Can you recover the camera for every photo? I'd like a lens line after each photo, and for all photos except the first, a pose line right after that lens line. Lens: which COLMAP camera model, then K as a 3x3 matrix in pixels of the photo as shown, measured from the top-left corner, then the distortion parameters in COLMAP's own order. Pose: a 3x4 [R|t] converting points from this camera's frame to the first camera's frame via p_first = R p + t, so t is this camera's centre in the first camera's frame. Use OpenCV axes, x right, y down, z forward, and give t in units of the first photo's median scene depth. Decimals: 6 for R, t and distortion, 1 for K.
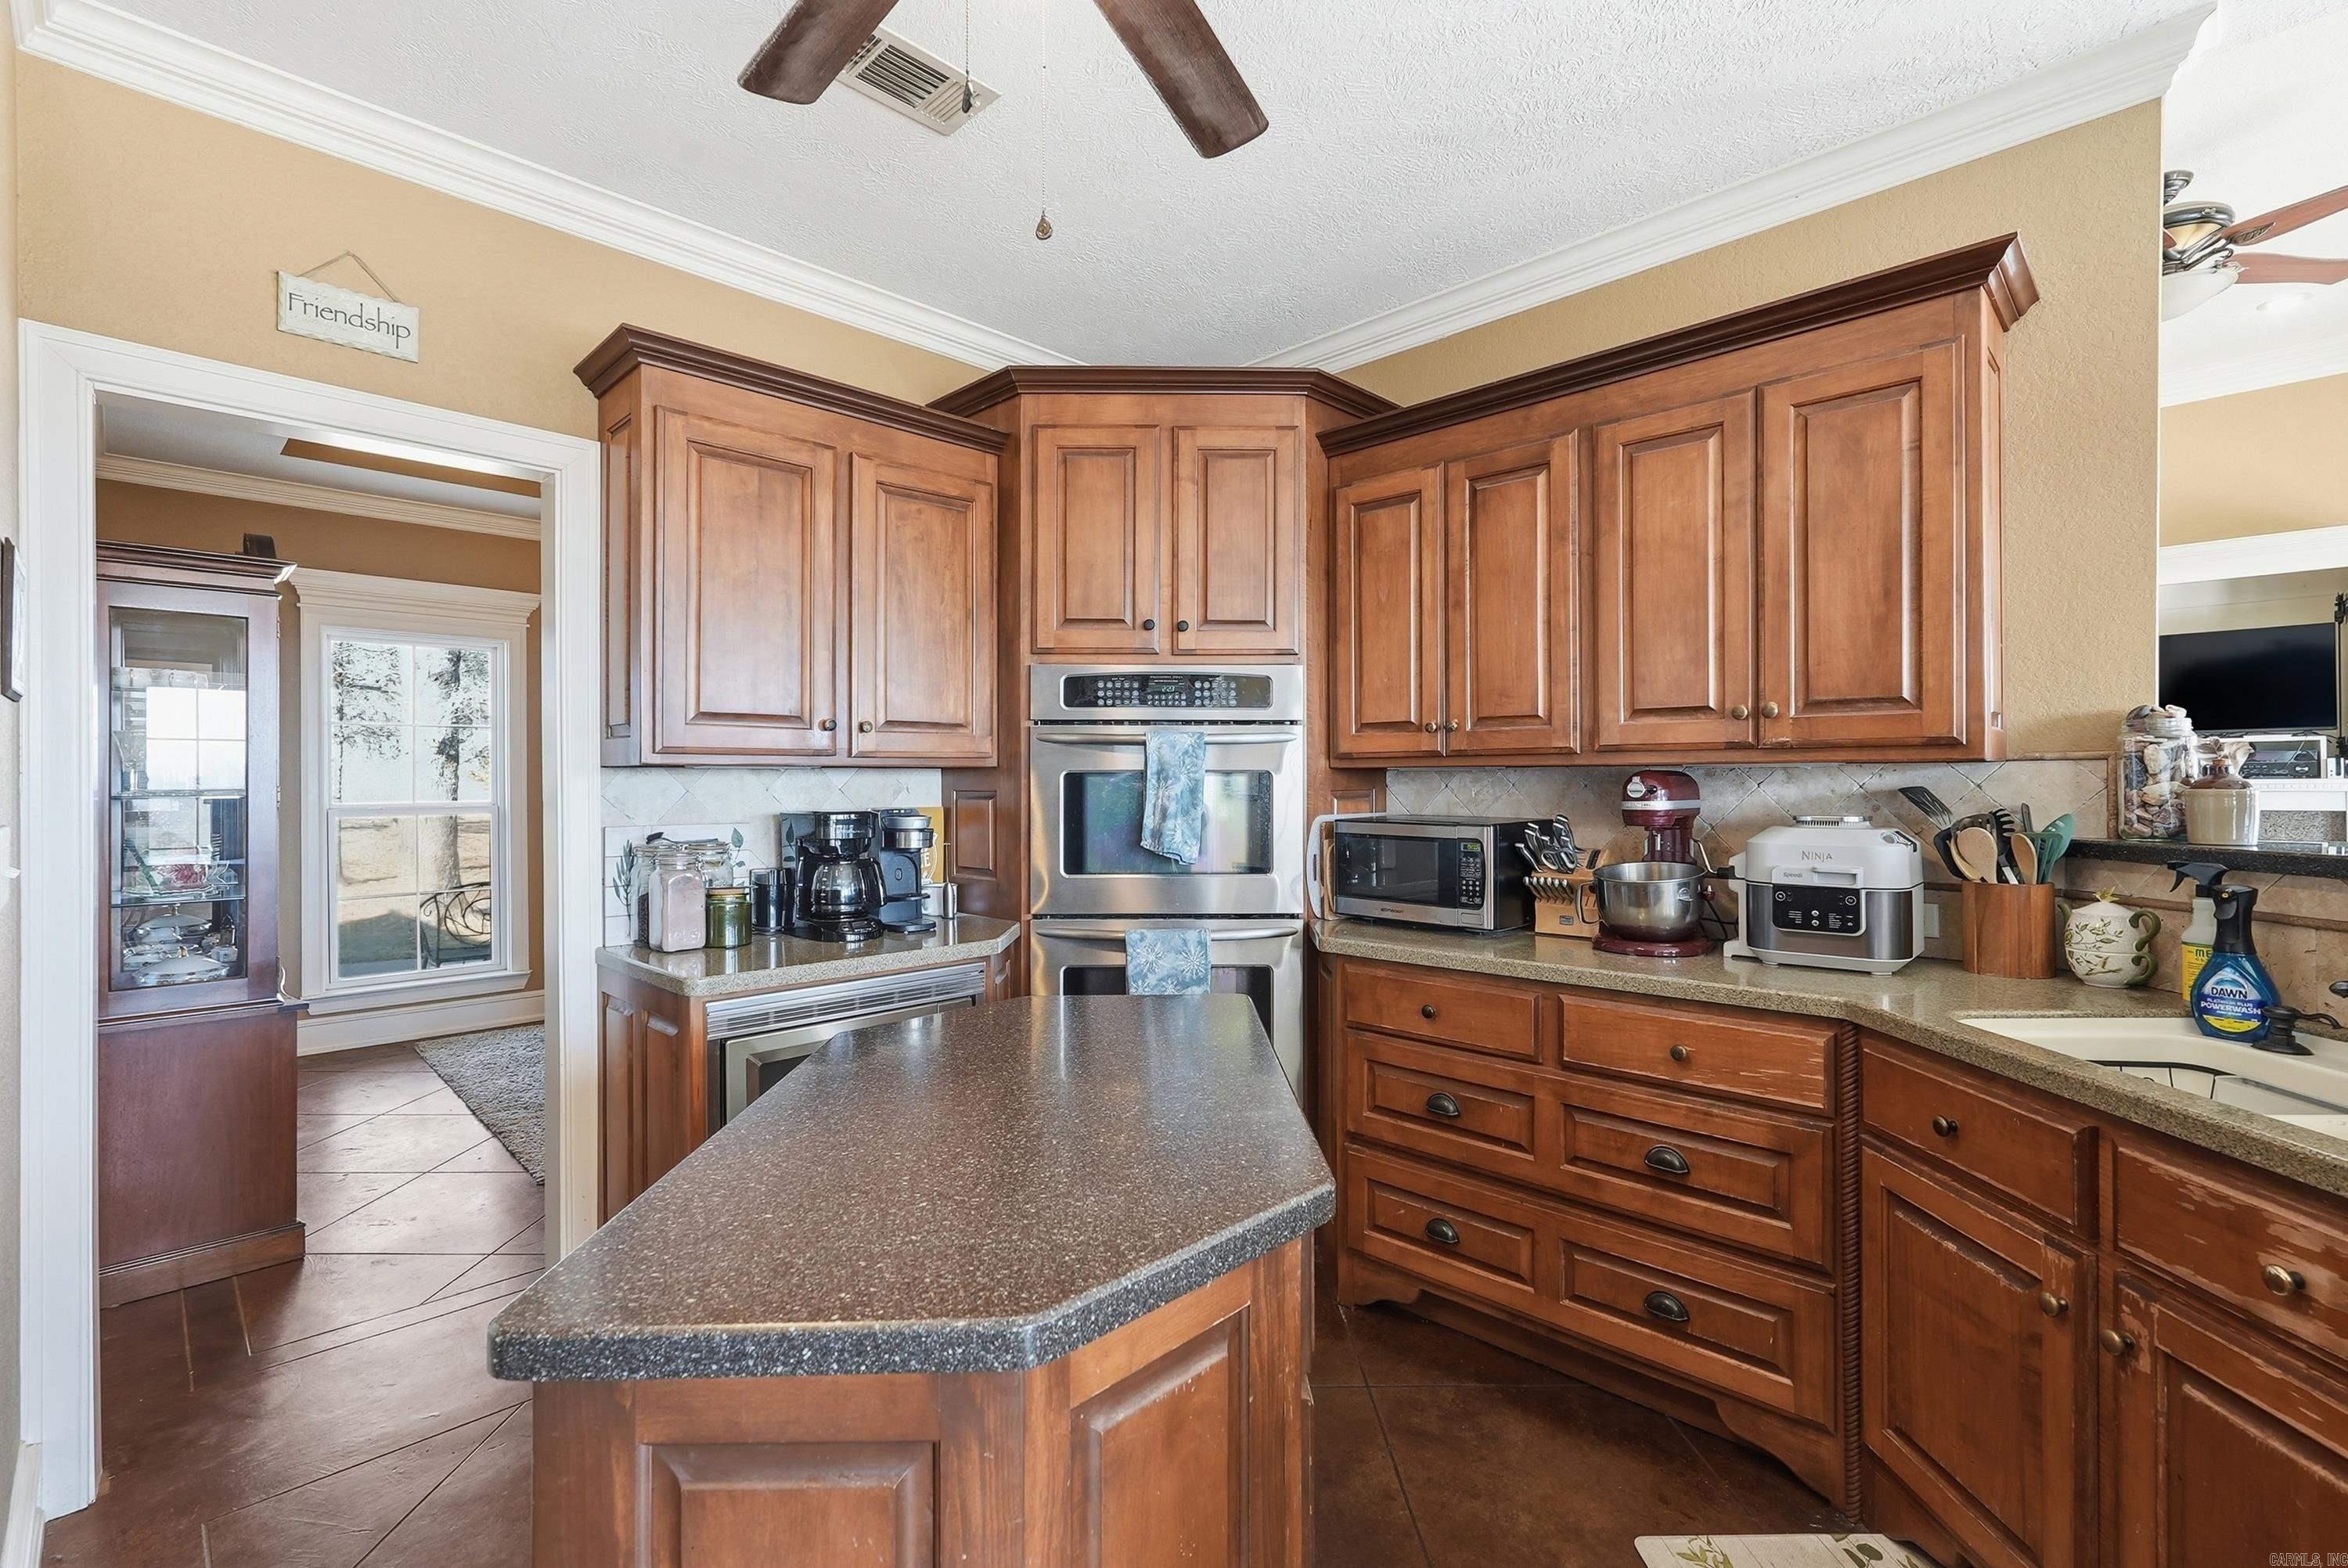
lens RADIAL K [[1043.1, 0, 1177.1], [0, 1043.1, 778.8], [0, 0, 1]] dist [-0.012965, 0.006217]
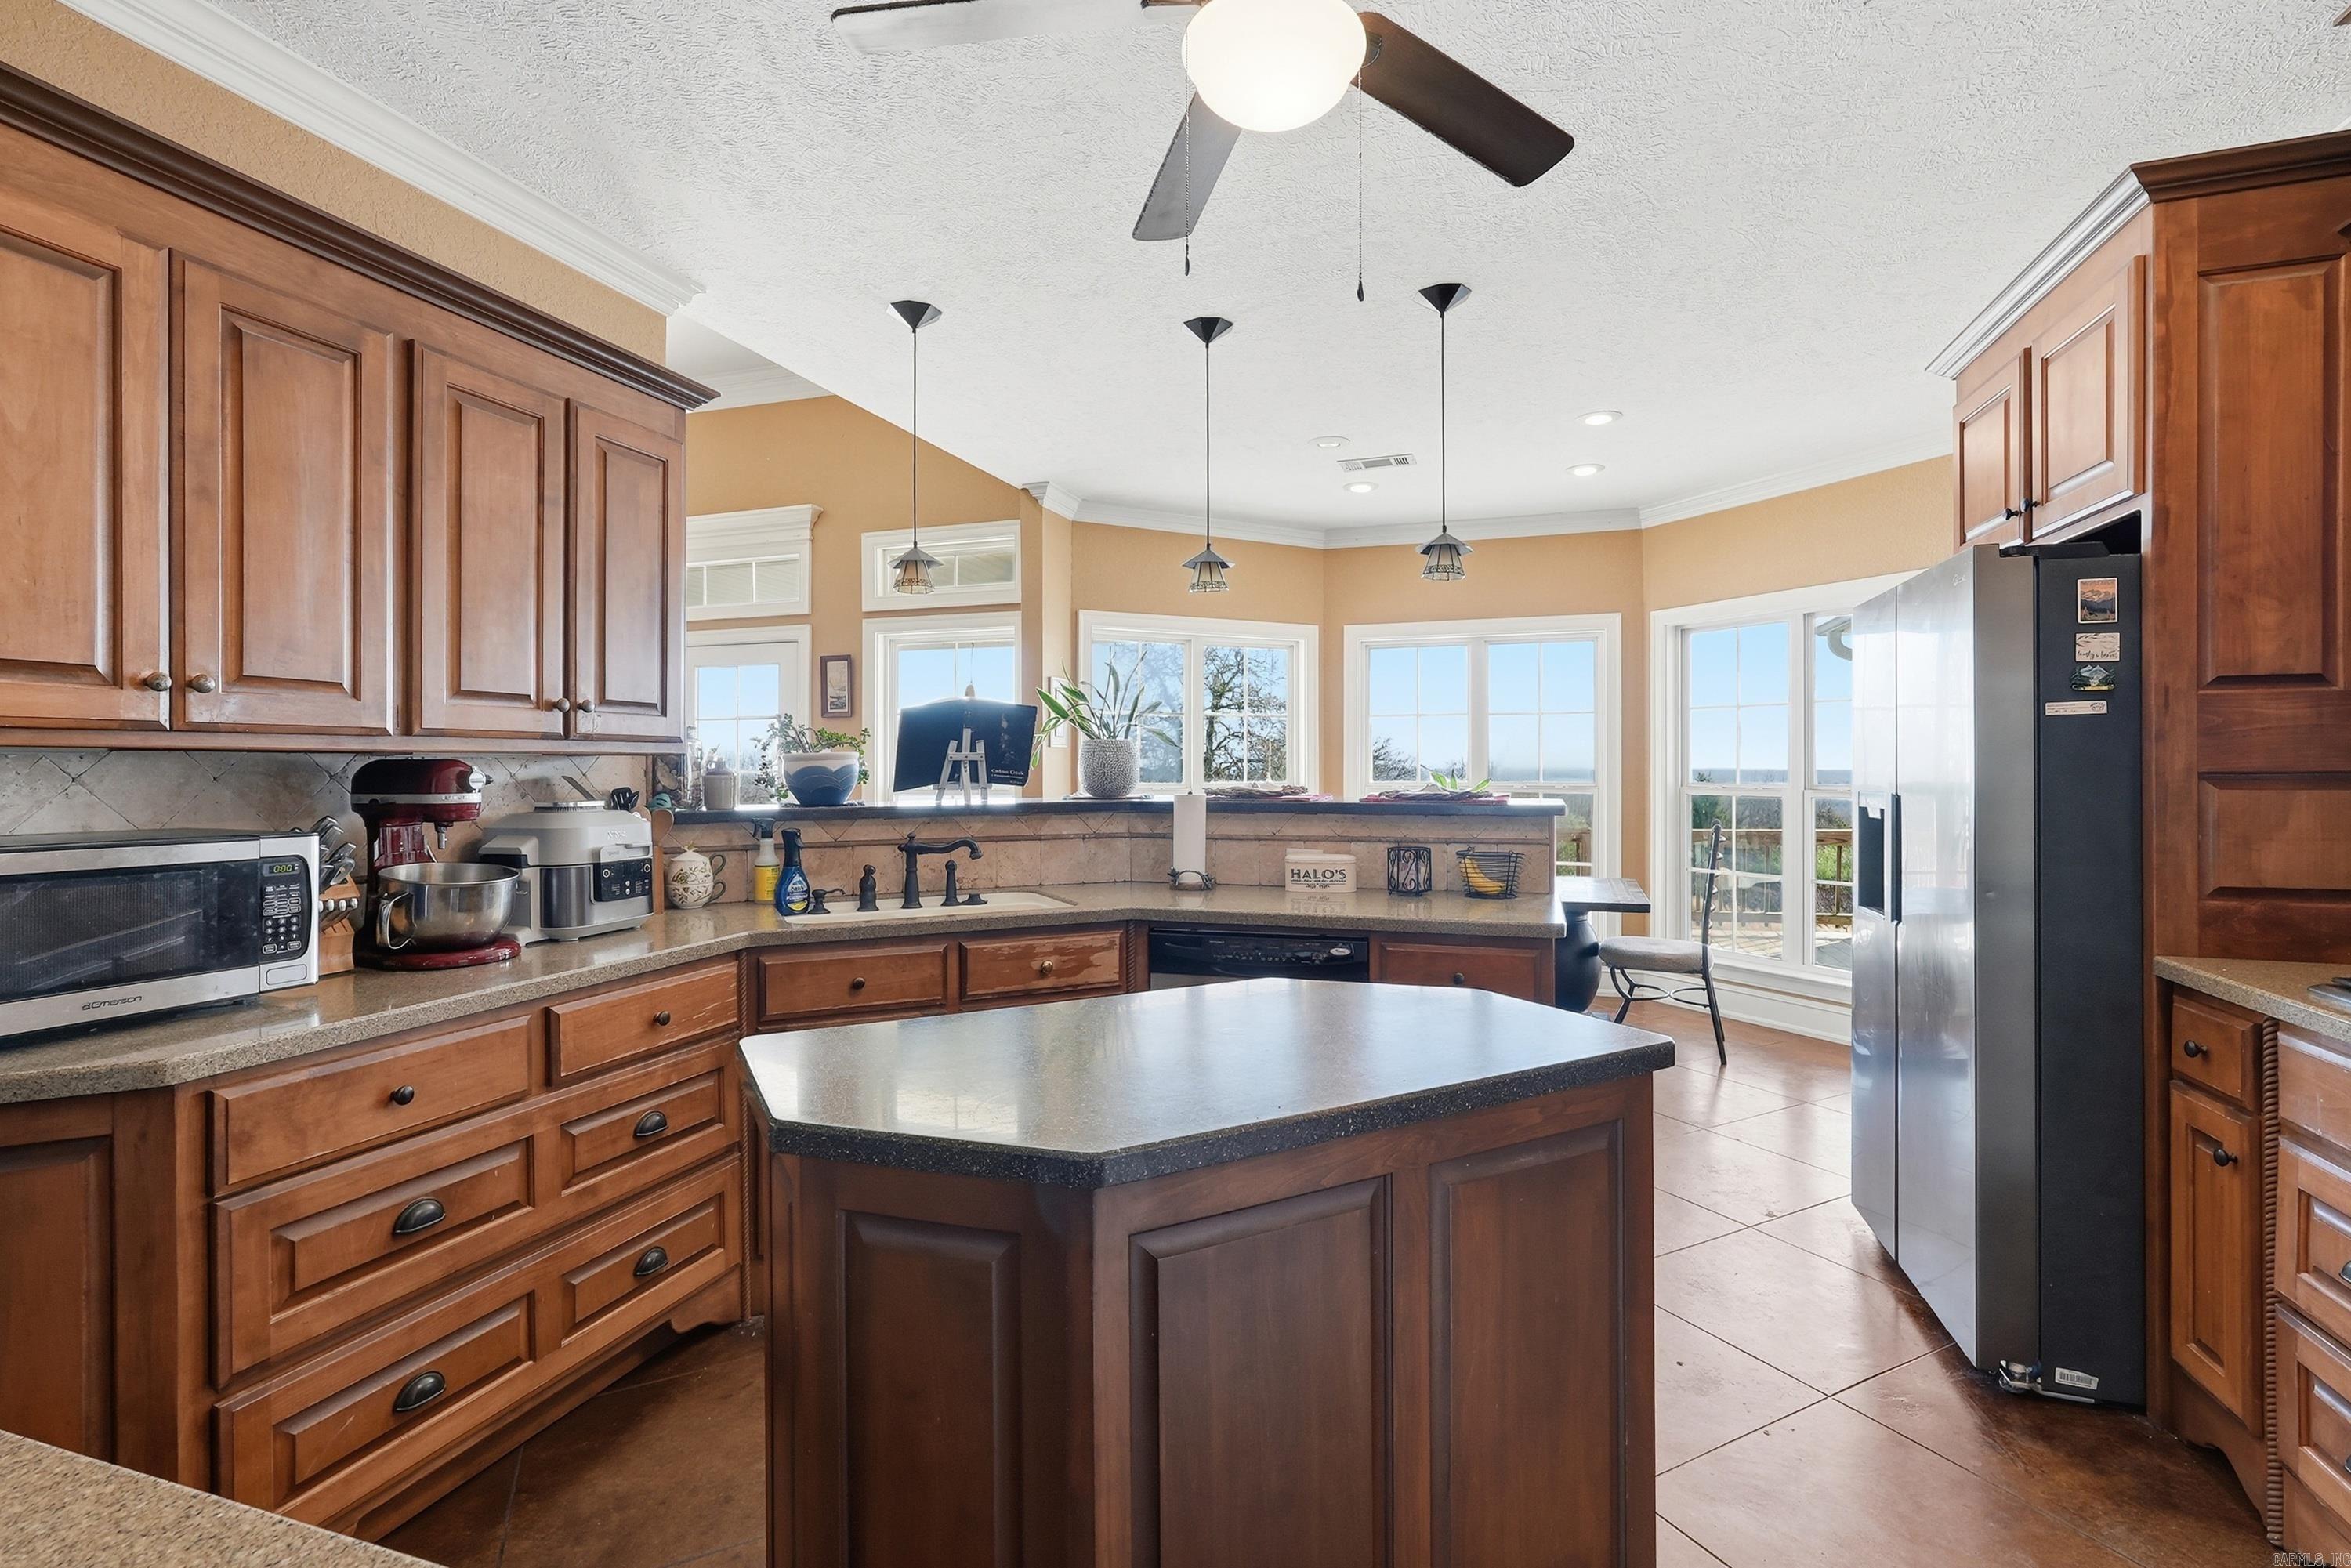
lens RADIAL K [[1044.6, 0, 1196.2], [0, 1044.6, 769.6], [0, 0, 1]] dist [-0.012965, 0.006217]
pose [[-0.435767, 0.006531, 0.900036, -0.660809], [0.007918, 0.999963, -0.003422, 0.009733], [-0.900025, 0.005636, -0.435802, 0.859942]]
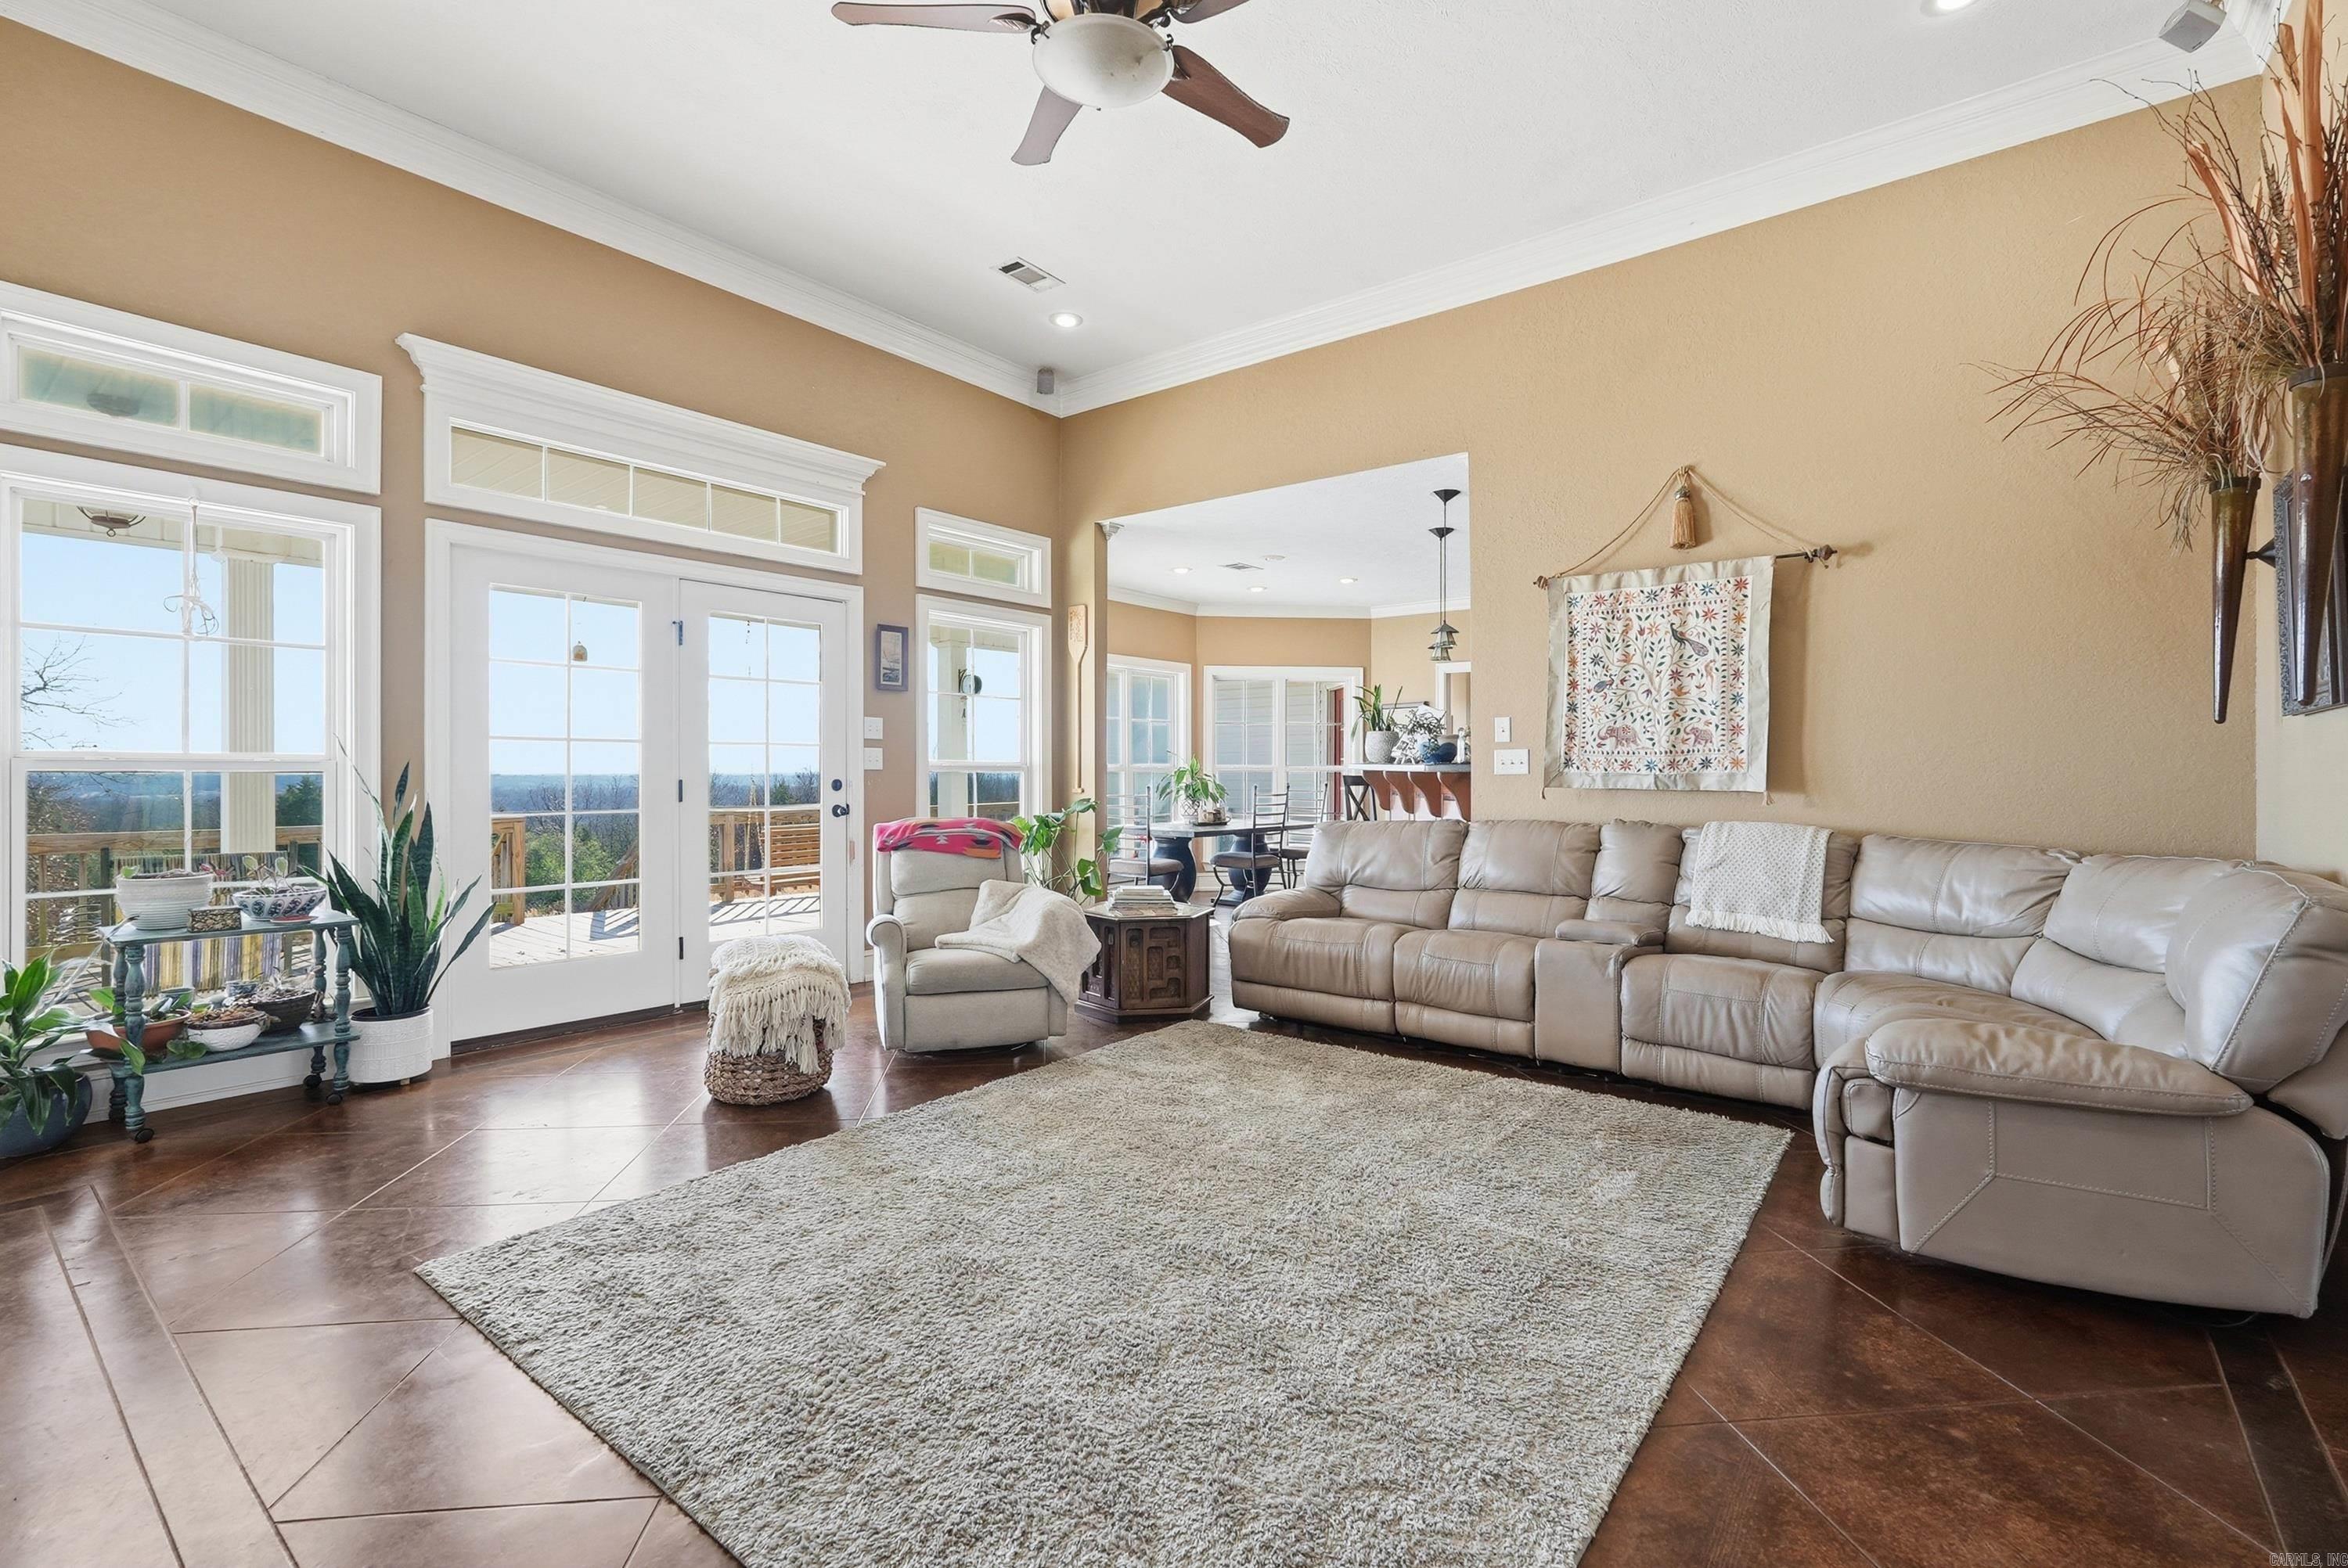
lens RADIAL K [[1043.1, 0, 1176.4], [0, 1043.1, 775.4], [0, 0, 1]] dist [-0.012965, 0.006217]
pose [[-0.993776, 0.005062, -0.111282, 1.821095], [0.003581, 0.999902, 0.013502, 0.036234], [0.111340, 0.013020, -0.993697, 3.229530]]
